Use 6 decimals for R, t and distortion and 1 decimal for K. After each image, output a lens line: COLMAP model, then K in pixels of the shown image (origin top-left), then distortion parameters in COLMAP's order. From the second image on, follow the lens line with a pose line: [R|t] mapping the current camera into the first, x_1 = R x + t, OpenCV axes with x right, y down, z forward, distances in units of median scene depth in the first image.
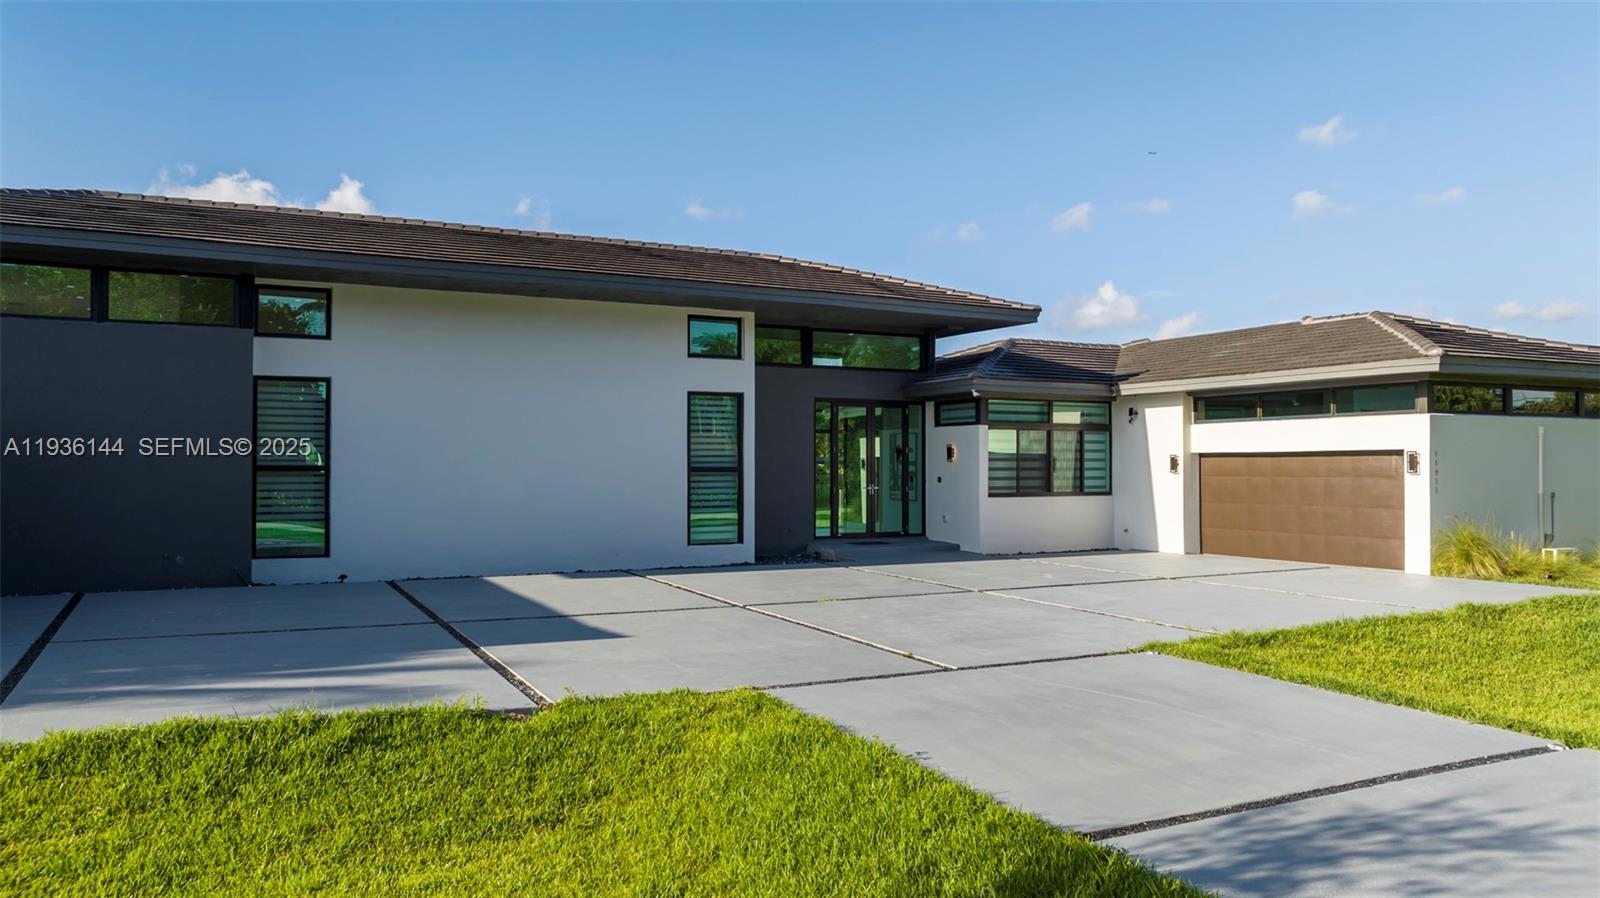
lens RADIAL K [[1119.7, 0, 800.7], [0, 1119.7, 445.0], [0, 0, 1]] dist [-0.041943, 0.008622]
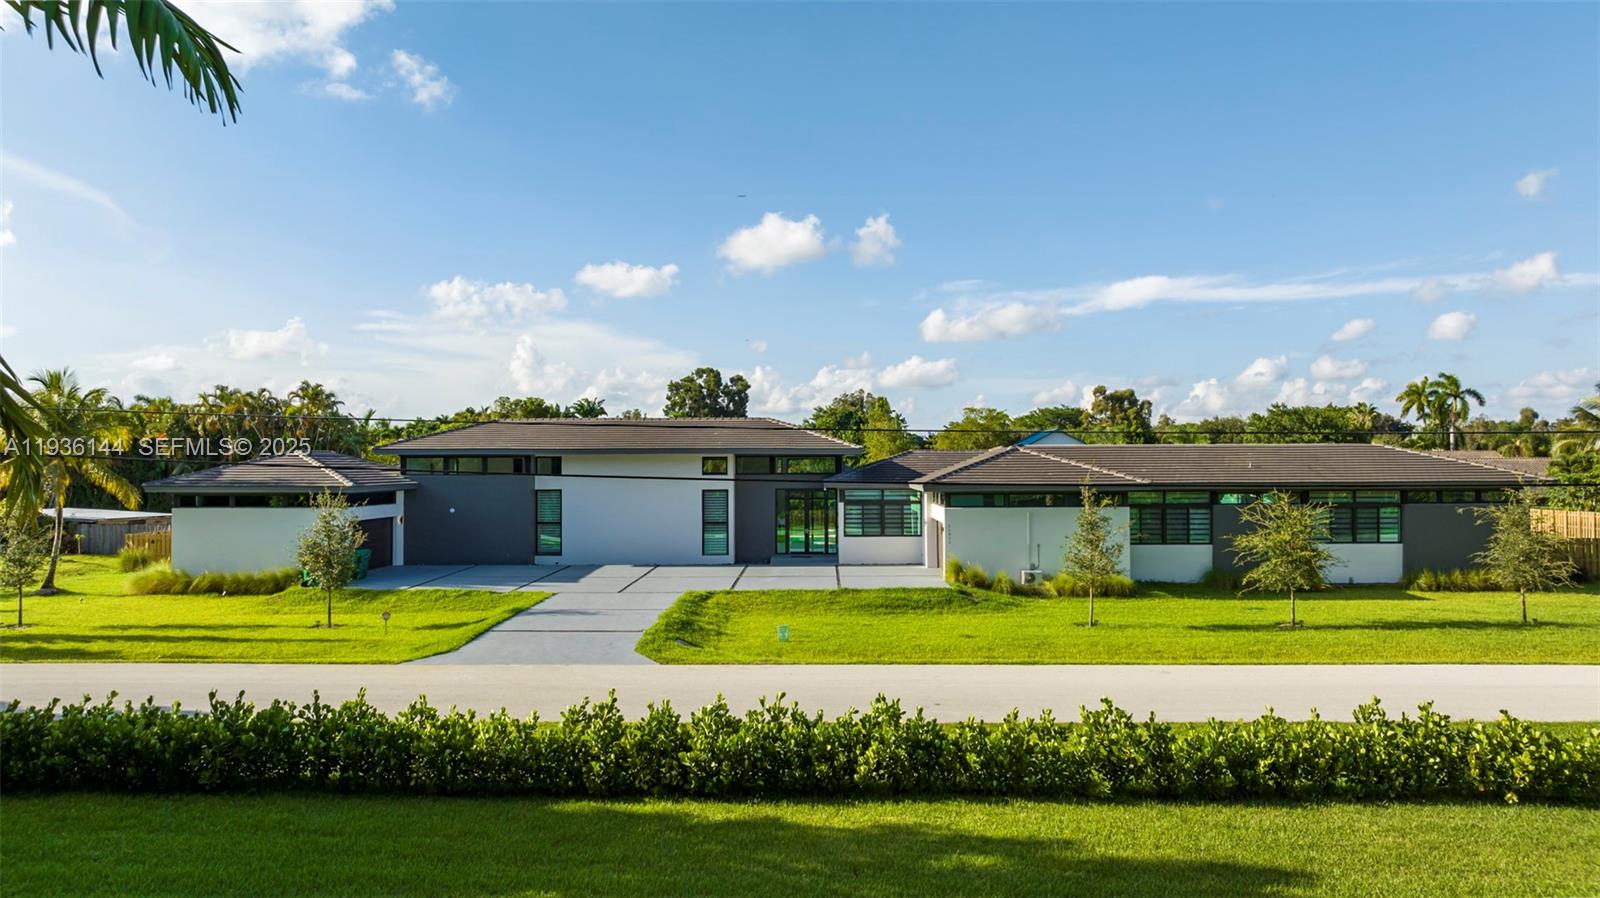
lens RADIAL K [[1132.4, 0, 801.2], [0, 1132.4, 439.2], [0, 0, 1]] dist [-0.021837, 0.008148]
pose [[0.882433, -0.015334, -0.470188, 1.218801], [0.013370, 0.999882, -0.007517, -0.135838], [0.470248, 0.000346, 0.882534, -1.016243]]
